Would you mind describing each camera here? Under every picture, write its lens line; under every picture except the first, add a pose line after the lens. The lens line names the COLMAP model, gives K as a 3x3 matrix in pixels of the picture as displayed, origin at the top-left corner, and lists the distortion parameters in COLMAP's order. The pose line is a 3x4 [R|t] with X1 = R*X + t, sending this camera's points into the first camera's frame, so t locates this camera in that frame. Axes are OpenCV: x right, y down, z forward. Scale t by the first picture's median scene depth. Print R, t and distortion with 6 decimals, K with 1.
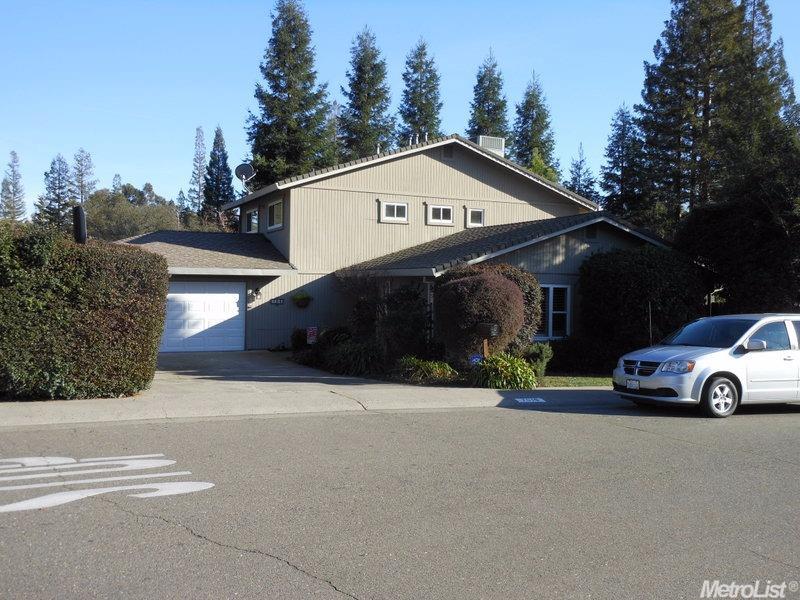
lens RADIAL K [[764.3, 0, 400.0], [0, 764.3, 300.1], [0, 0, 1]] dist [0.021116, 0.000000]
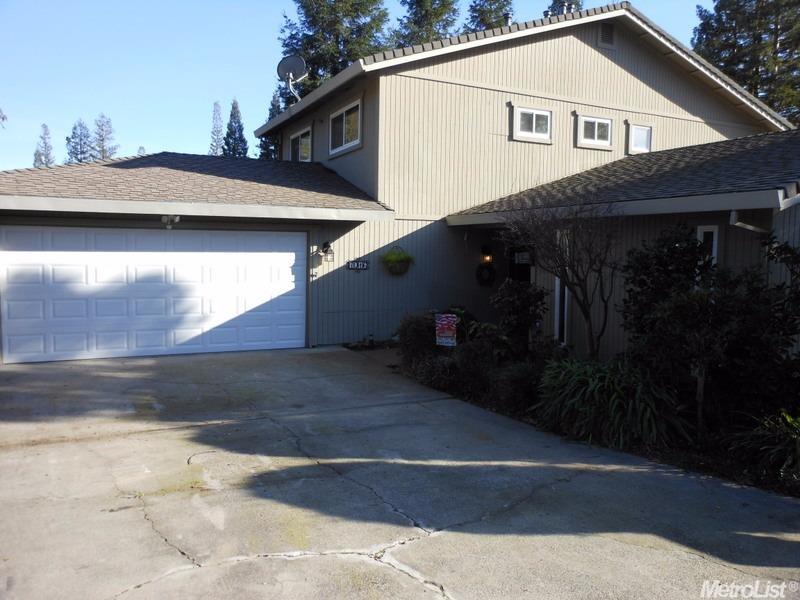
lens RADIAL K [[652.4, 0, 399.0], [0, 652.4, 298.3], [0, 0, 1]] dist [-0.022779, 0.064622]
pose [[0.999896, -0.000138, 0.014440, -0.122936], [-0.000654, 0.998494, 0.054863, -0.000359], [-0.014426, -0.054867, 0.998389, 0.440947]]
